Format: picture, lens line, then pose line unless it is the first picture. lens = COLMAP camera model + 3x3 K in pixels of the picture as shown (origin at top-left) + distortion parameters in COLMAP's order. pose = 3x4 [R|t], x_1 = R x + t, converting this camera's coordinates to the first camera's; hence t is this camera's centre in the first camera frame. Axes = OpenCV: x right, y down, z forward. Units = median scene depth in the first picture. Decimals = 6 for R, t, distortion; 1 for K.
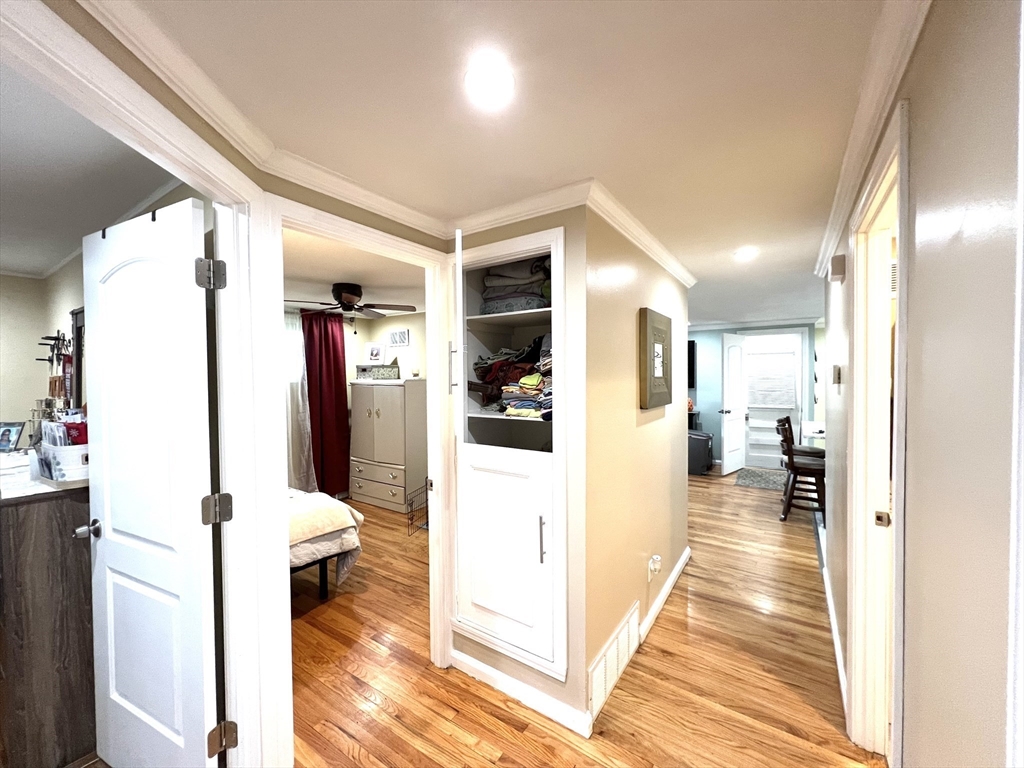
lens RADIAL K [[409.9, 0, 513.0], [0, 409.9, 383.2], [0, 0, 1]] dist [-0.001382, -0.000187]
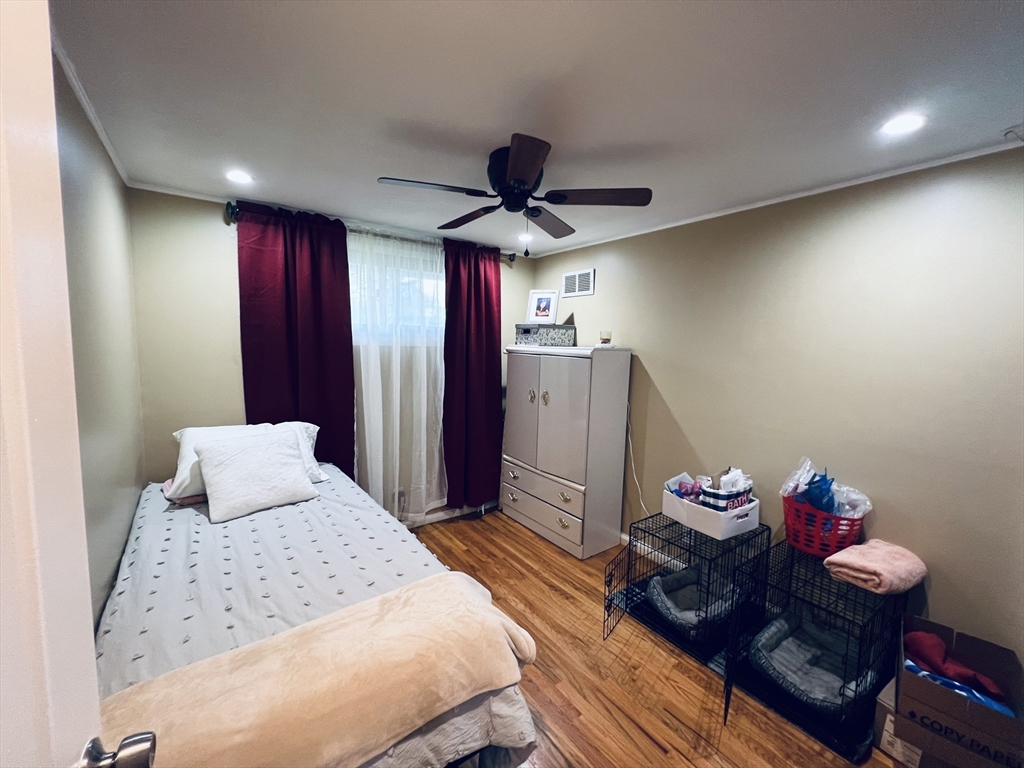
lens RADIAL K [[409.9, 0, 513.0], [0, 409.9, 383.2], [0, 0, 1]] dist [-0.001382, -0.000187]
pose [[0.940902, 0.064616, -0.332459, -0.156906], [-0.038778, 0.995729, 0.083781, -0.002649], [0.336453, -0.065937, 0.939389, 0.358311]]
